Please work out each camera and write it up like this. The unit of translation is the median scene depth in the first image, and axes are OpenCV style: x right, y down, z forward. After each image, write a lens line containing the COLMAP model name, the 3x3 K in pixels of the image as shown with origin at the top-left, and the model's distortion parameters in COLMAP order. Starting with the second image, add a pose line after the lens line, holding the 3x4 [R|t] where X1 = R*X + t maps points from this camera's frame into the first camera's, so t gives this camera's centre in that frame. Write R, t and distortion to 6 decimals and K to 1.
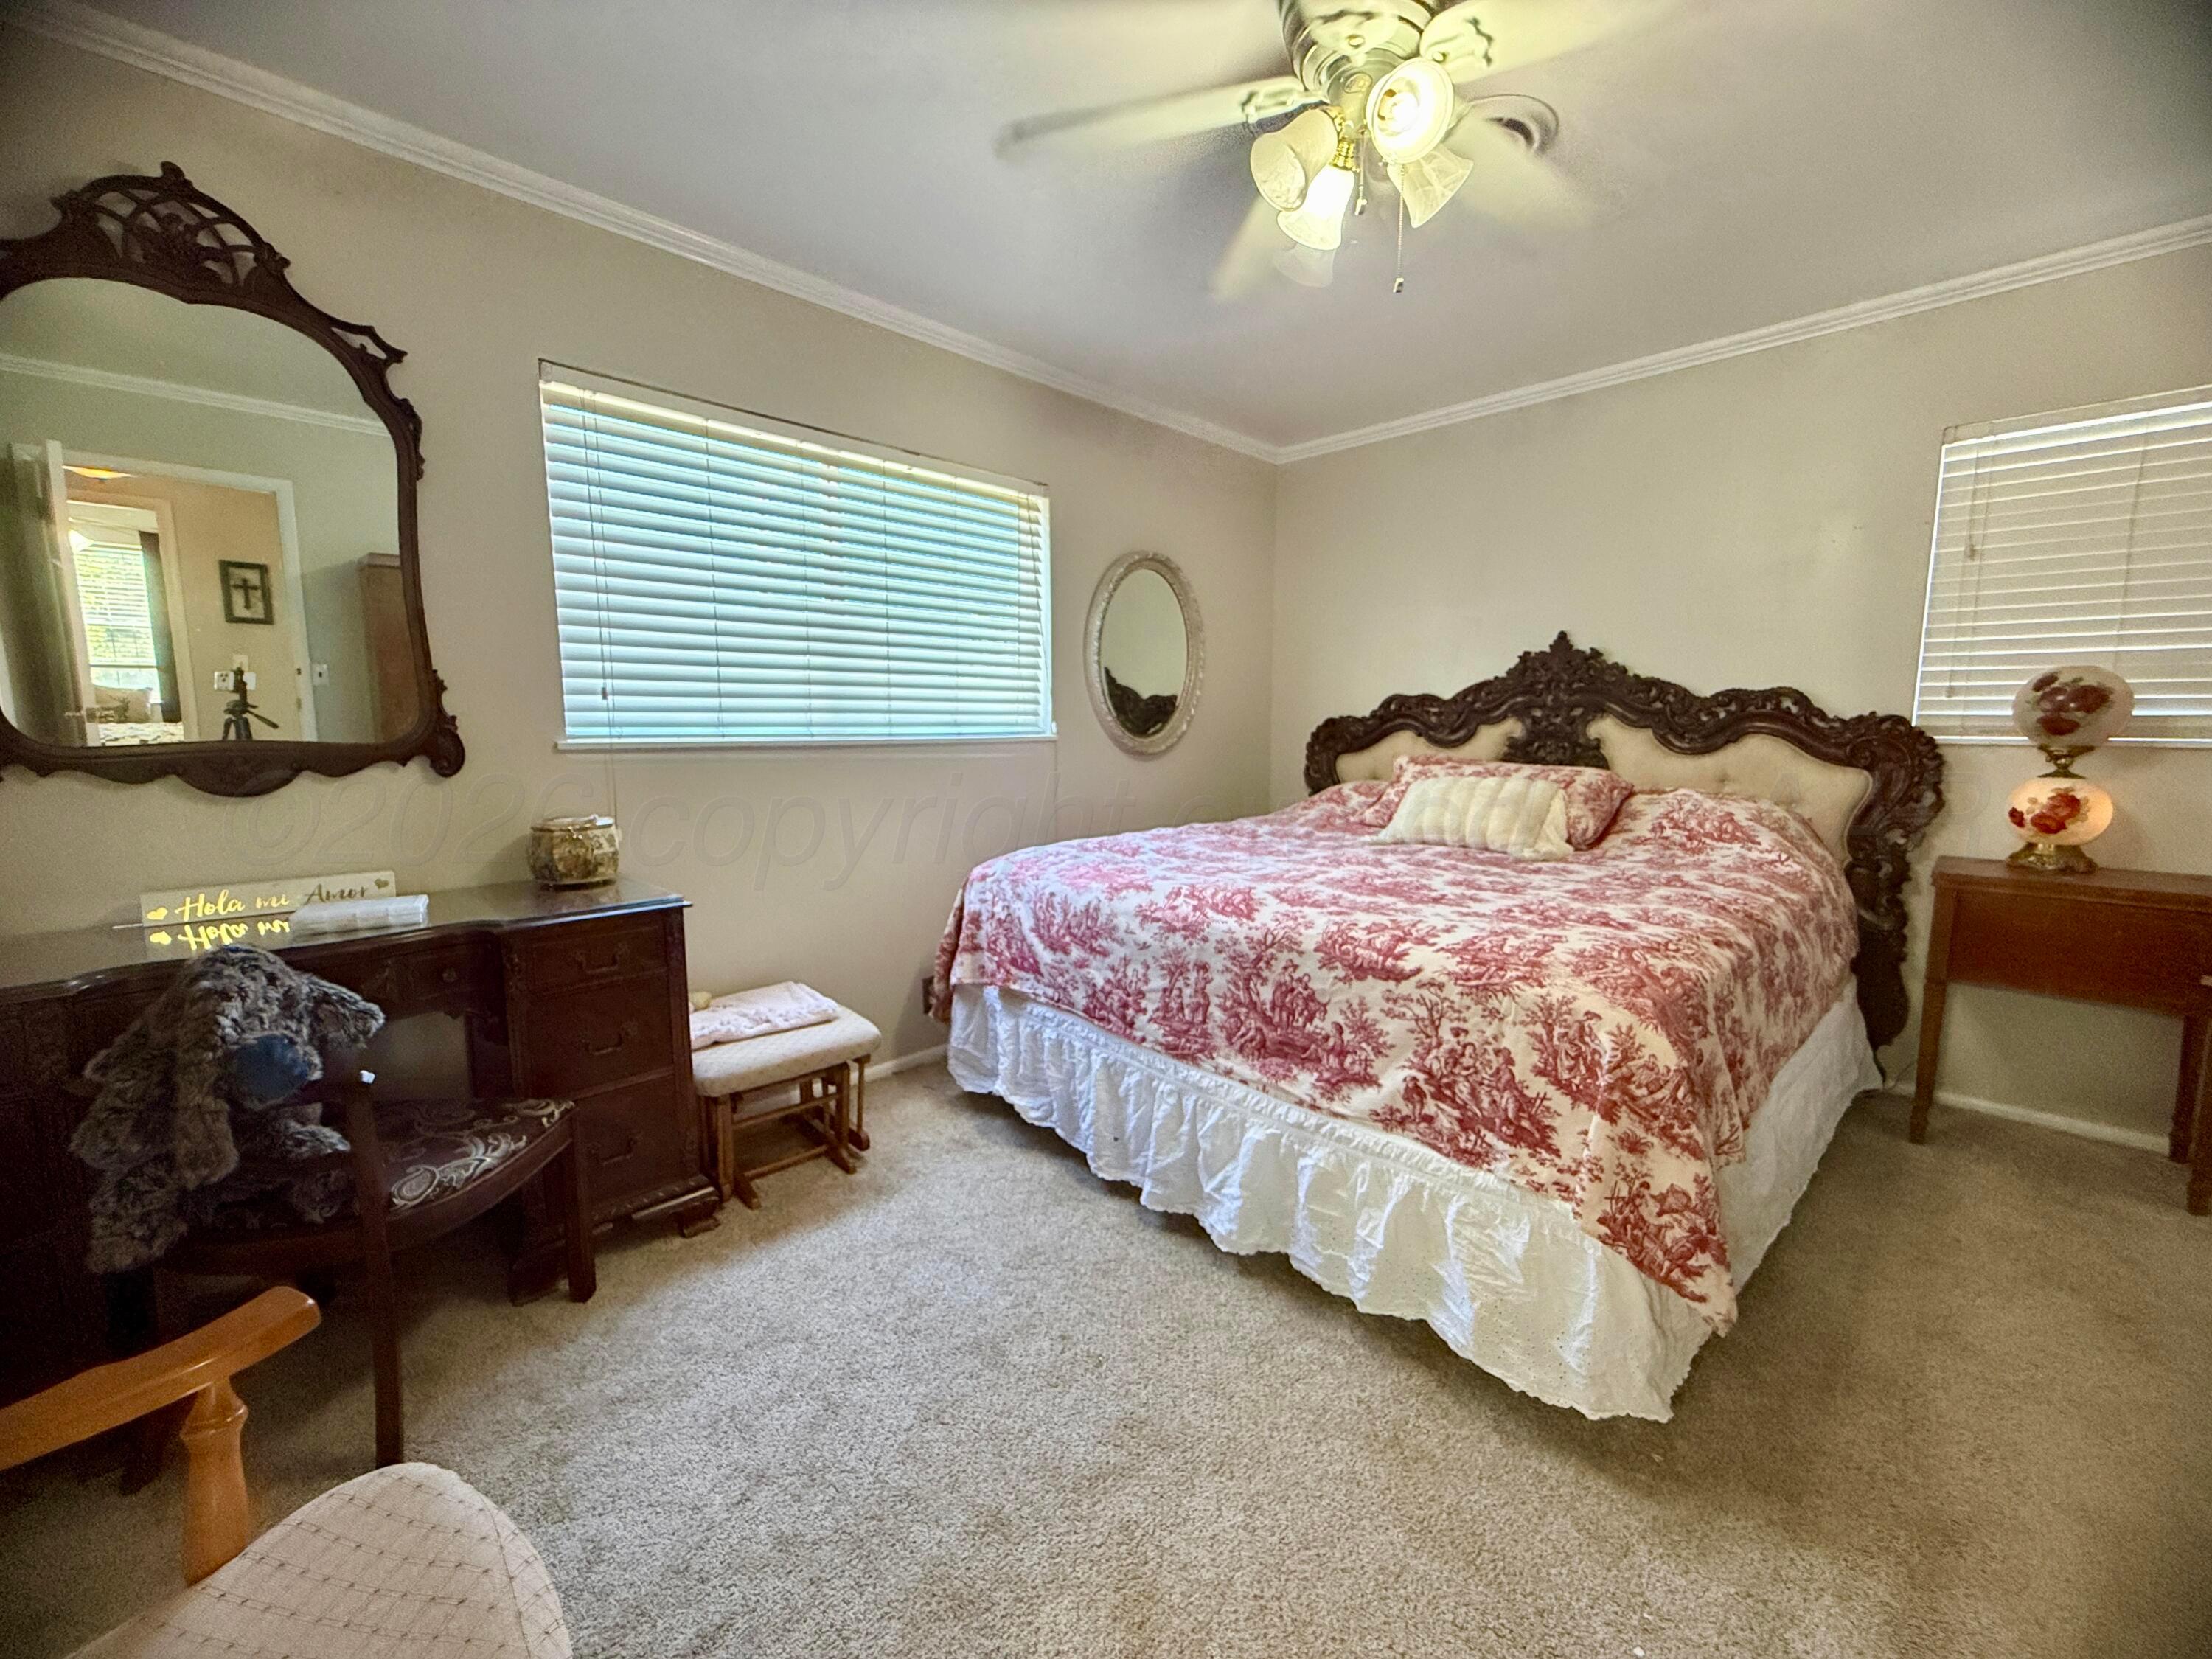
lens RADIAL K [[893.8, 0, 1107.0], [0, 893.8, 833.6], [0, 0, 1]] dist [-0.001676, 0.000459]
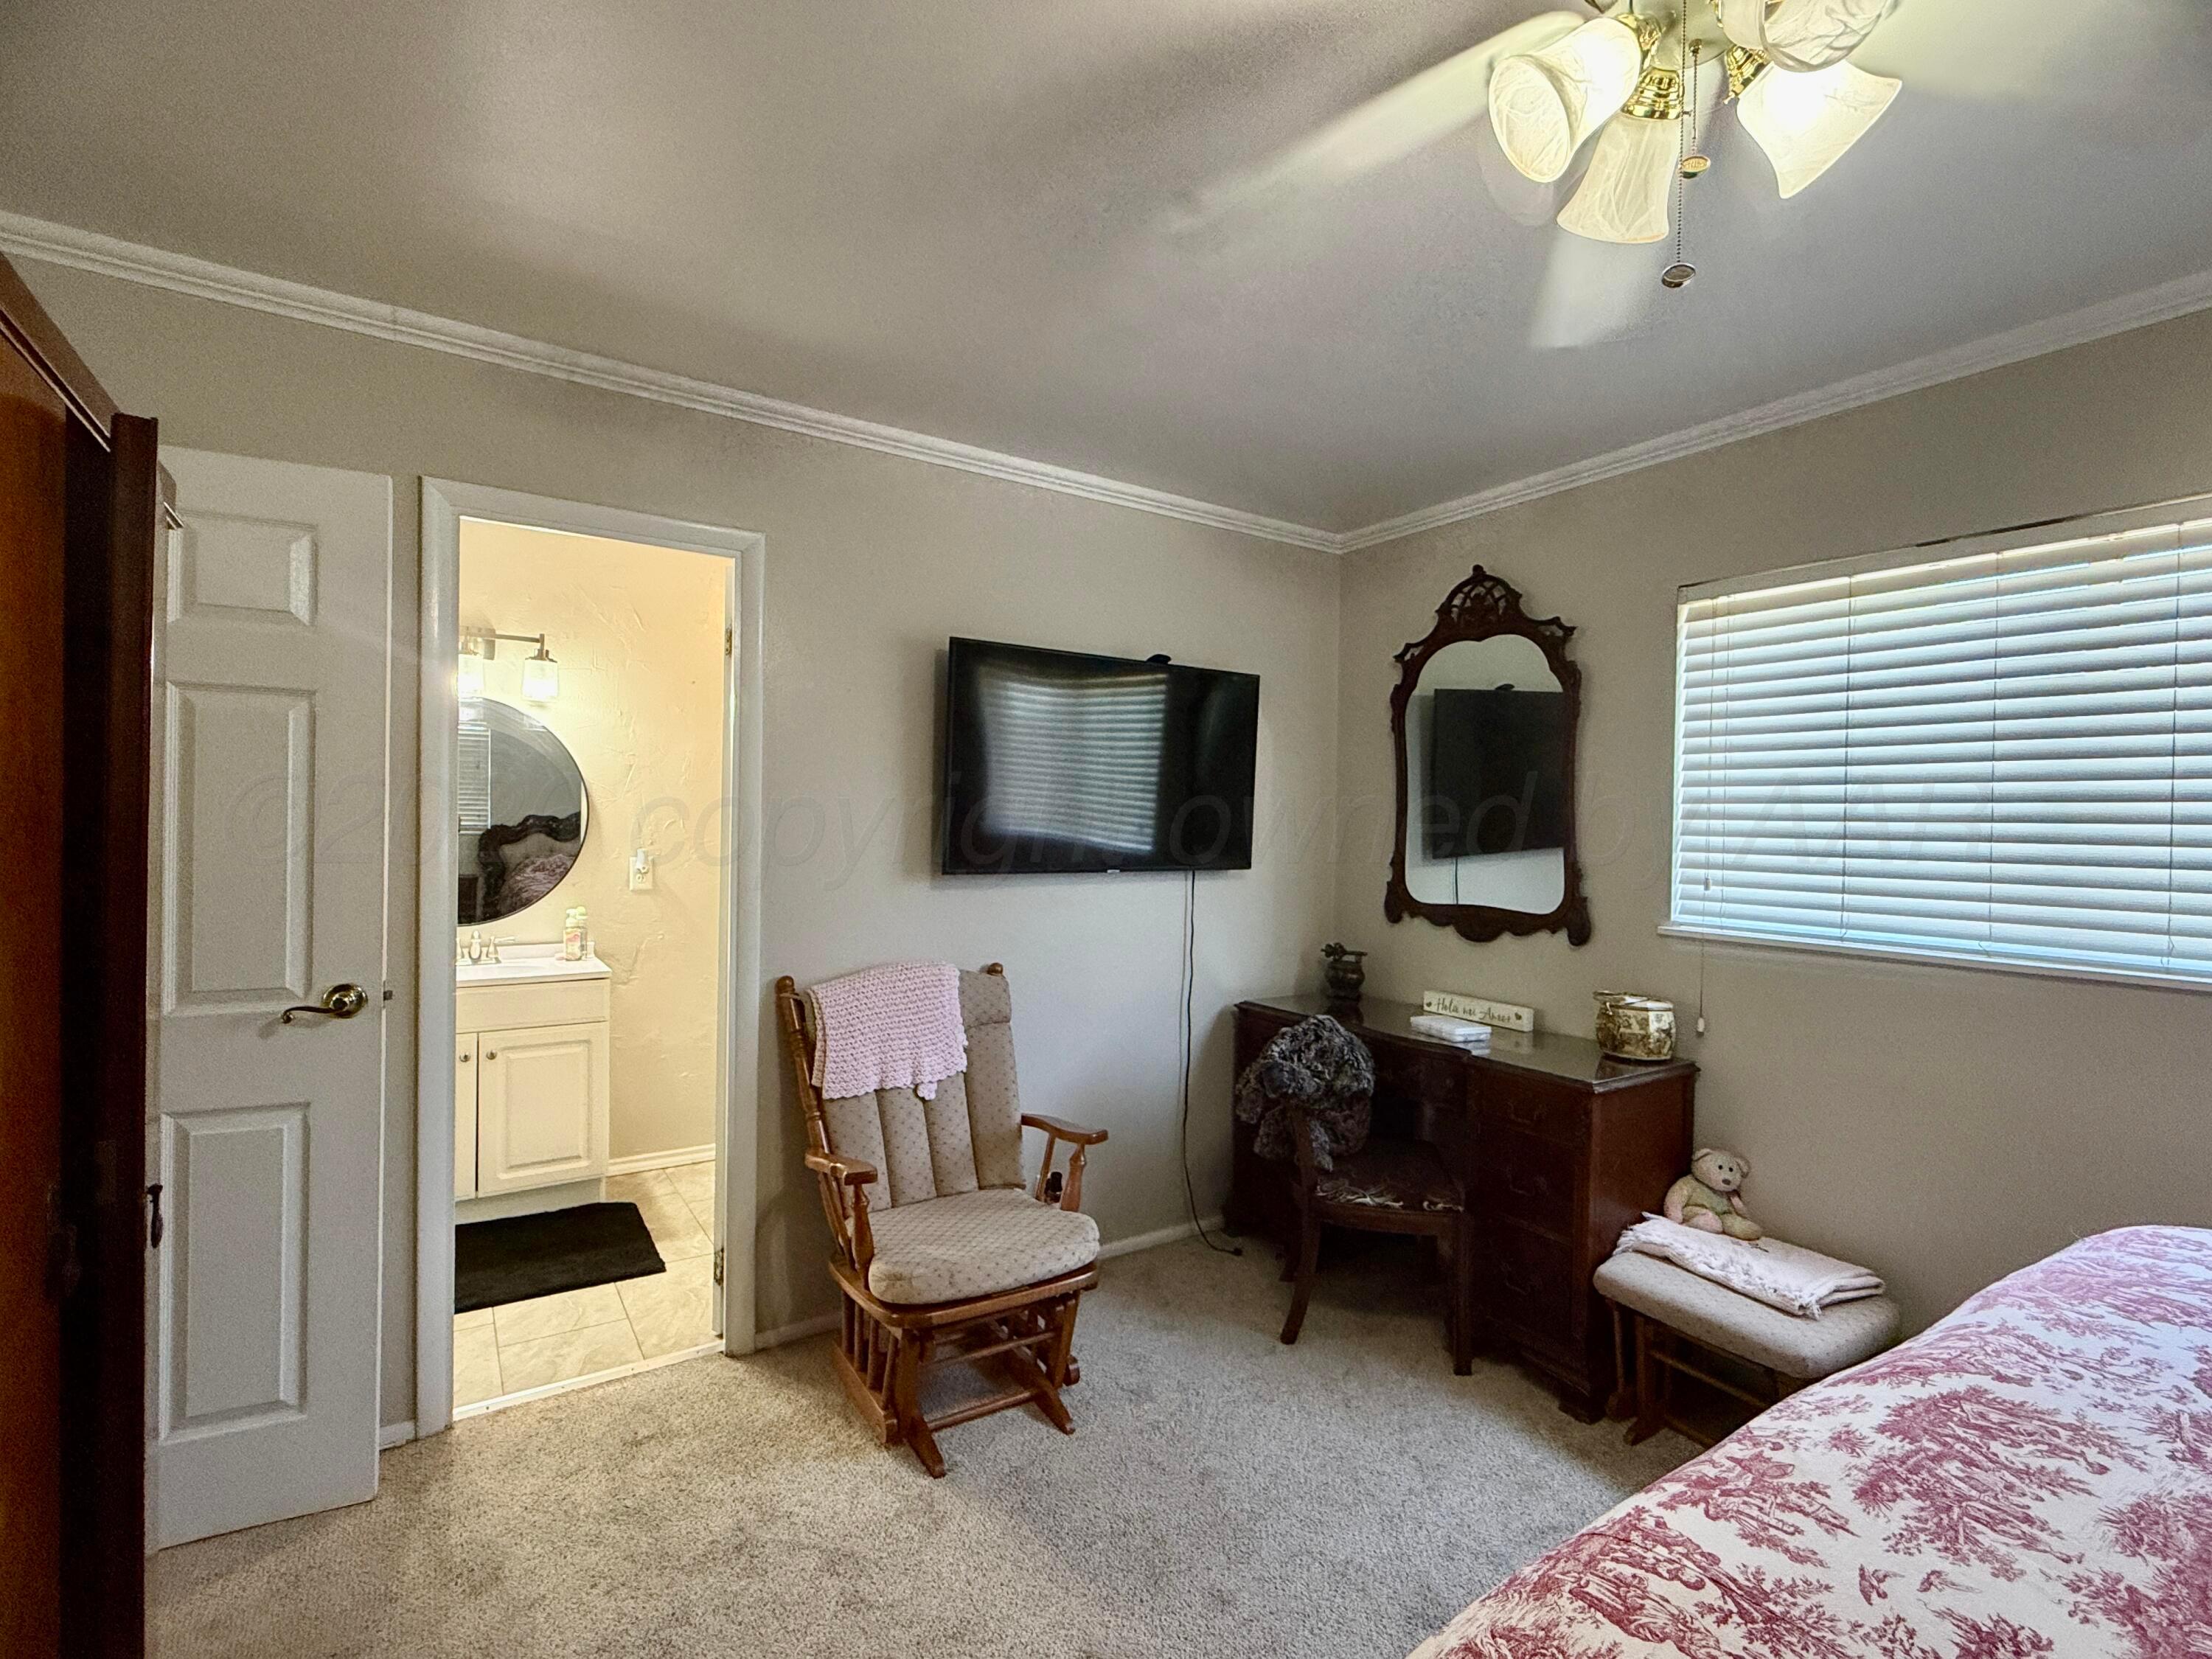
lens RADIAL K [[1026.6, 0, 1107.7], [0, 1026.6, 828.5], [0, 0, 1]] dist [0.000134, -0.000060]
pose [[-0.199580, 0.002486, -0.979878, 0.736053], [-0.141434, 0.989452, 0.031318, -0.164200], [0.969621, 0.144839, -0.197123, 0.577156]]
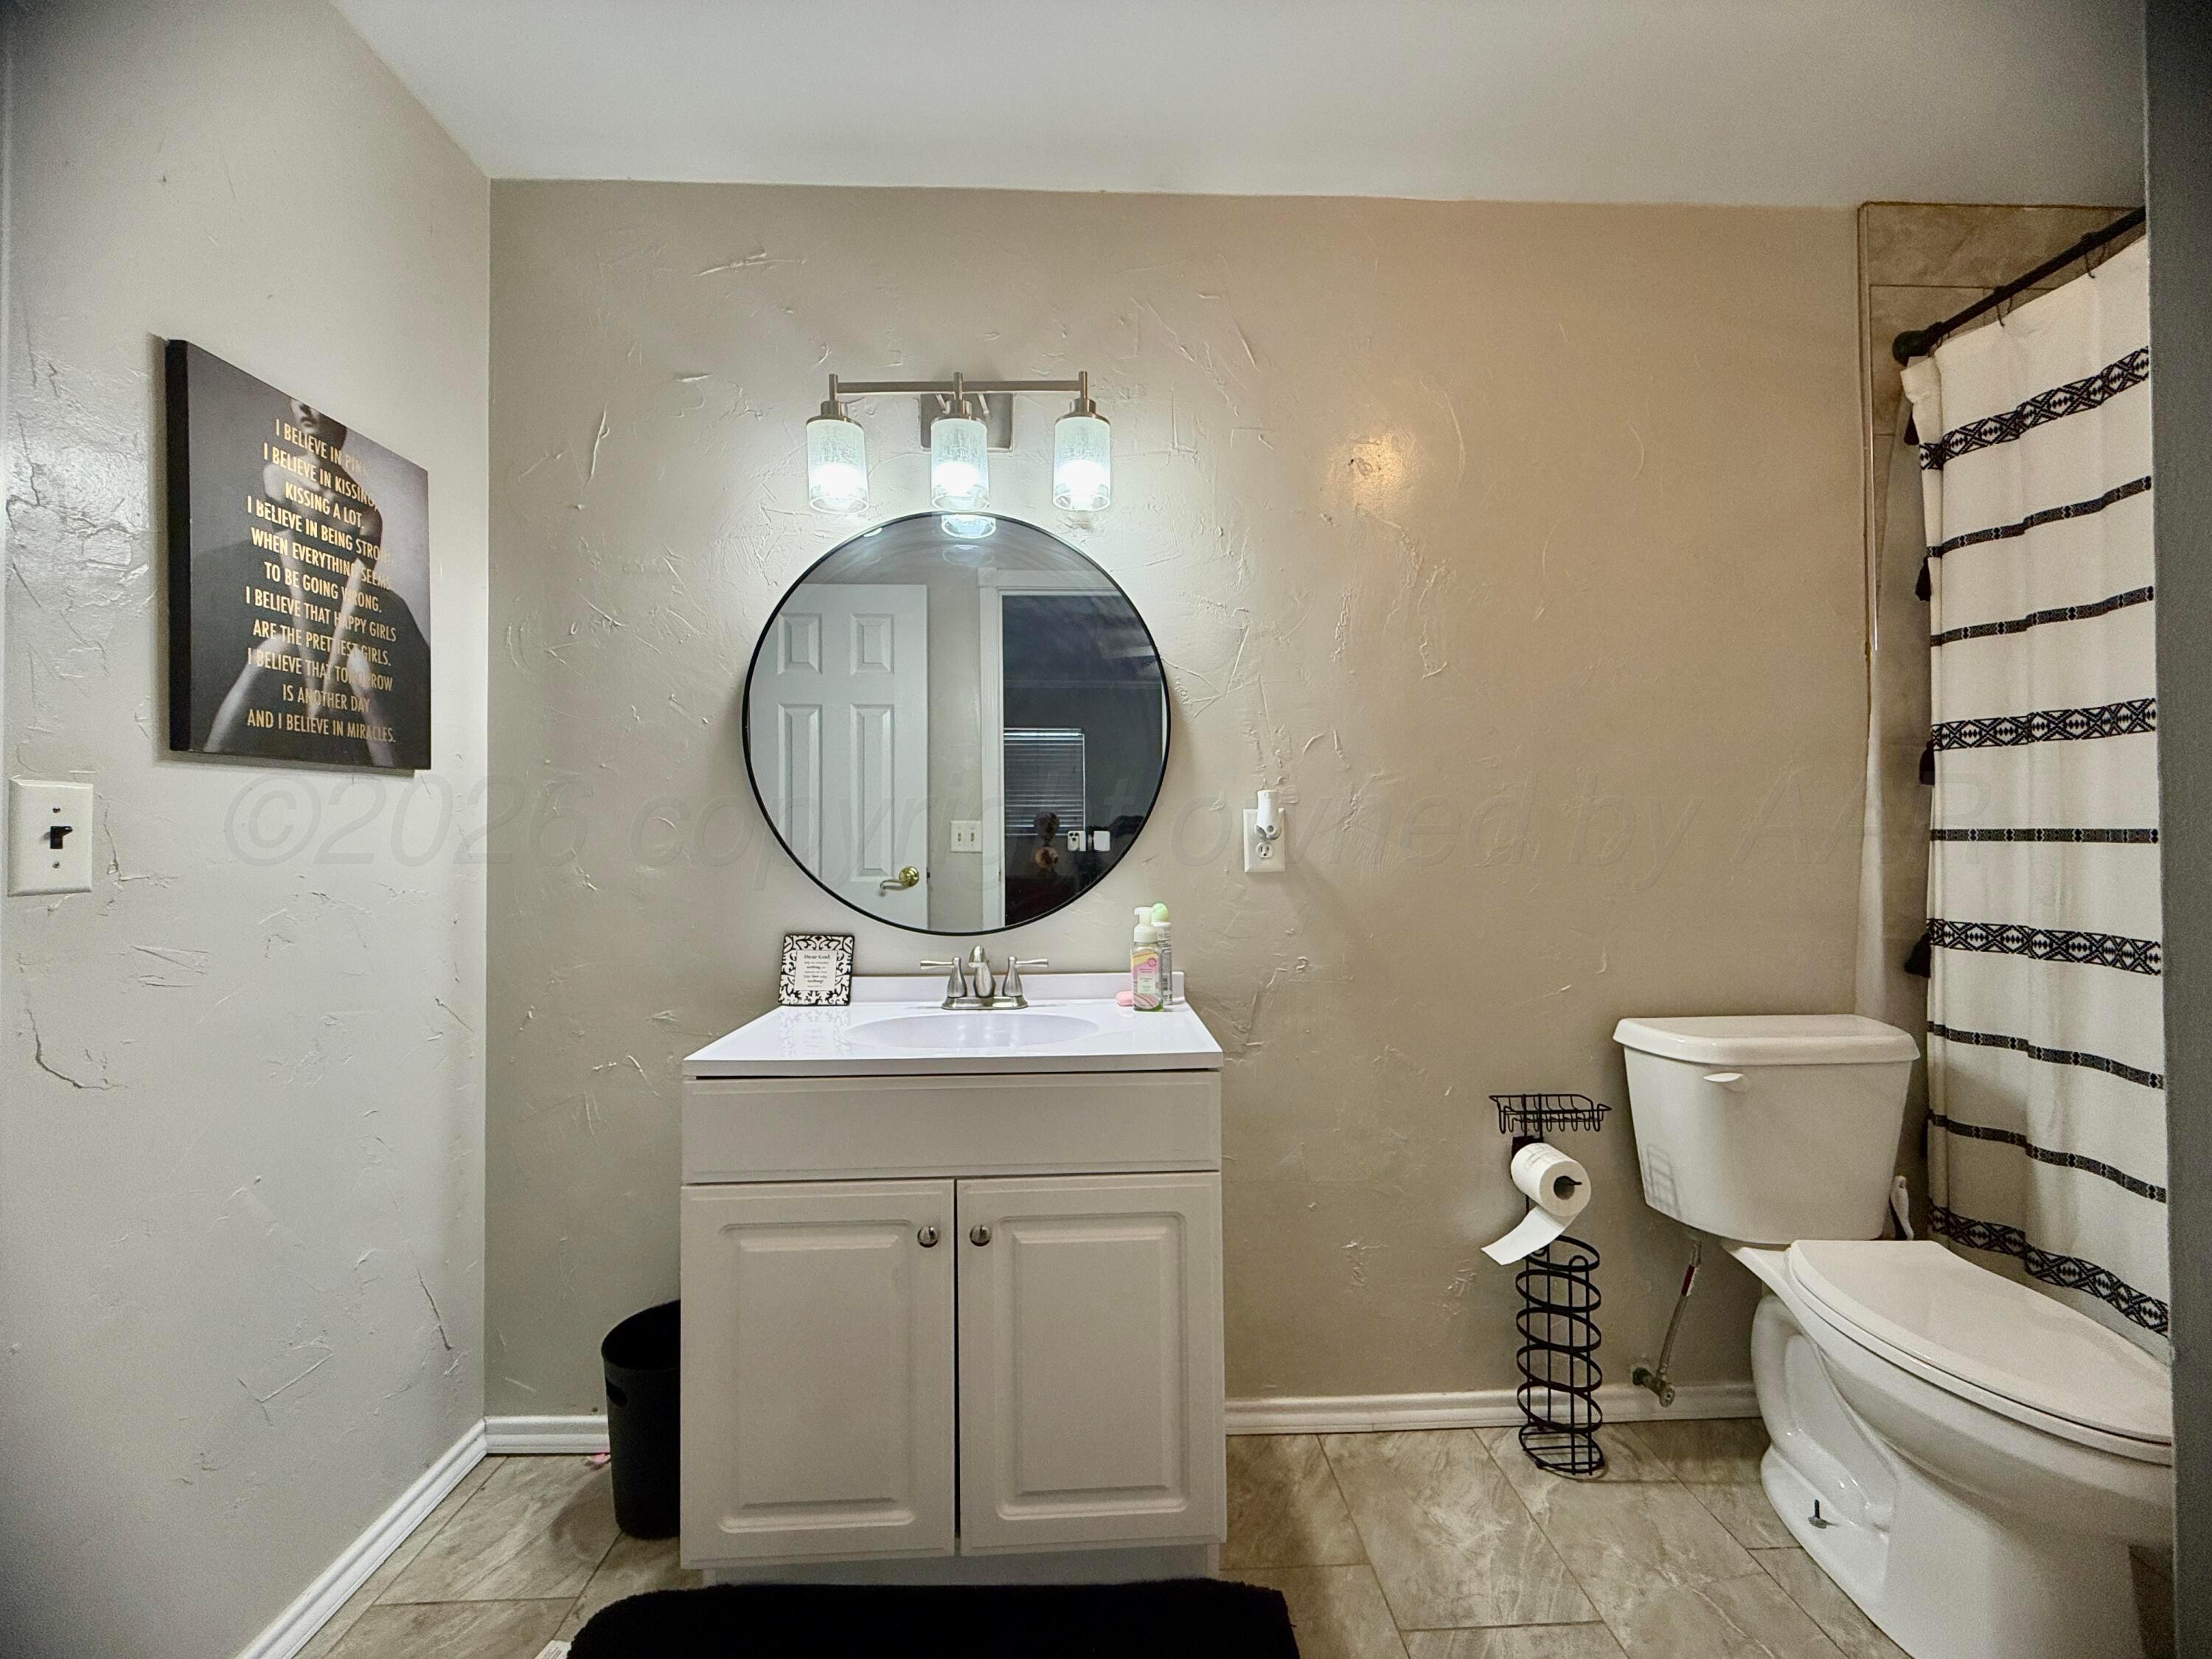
lens RADIAL K [[893.8, 0, 1101.4], [0, 893.8, 826.3], [0, 0, 1]] dist [-0.001676, 0.000459]
pose [[-0.680469, -0.005022, -0.732759, 0.315381], [-0.087823, 0.993328, 0.074748, -0.076497], [0.727495, 0.115217, -0.676370, 0.254074]]
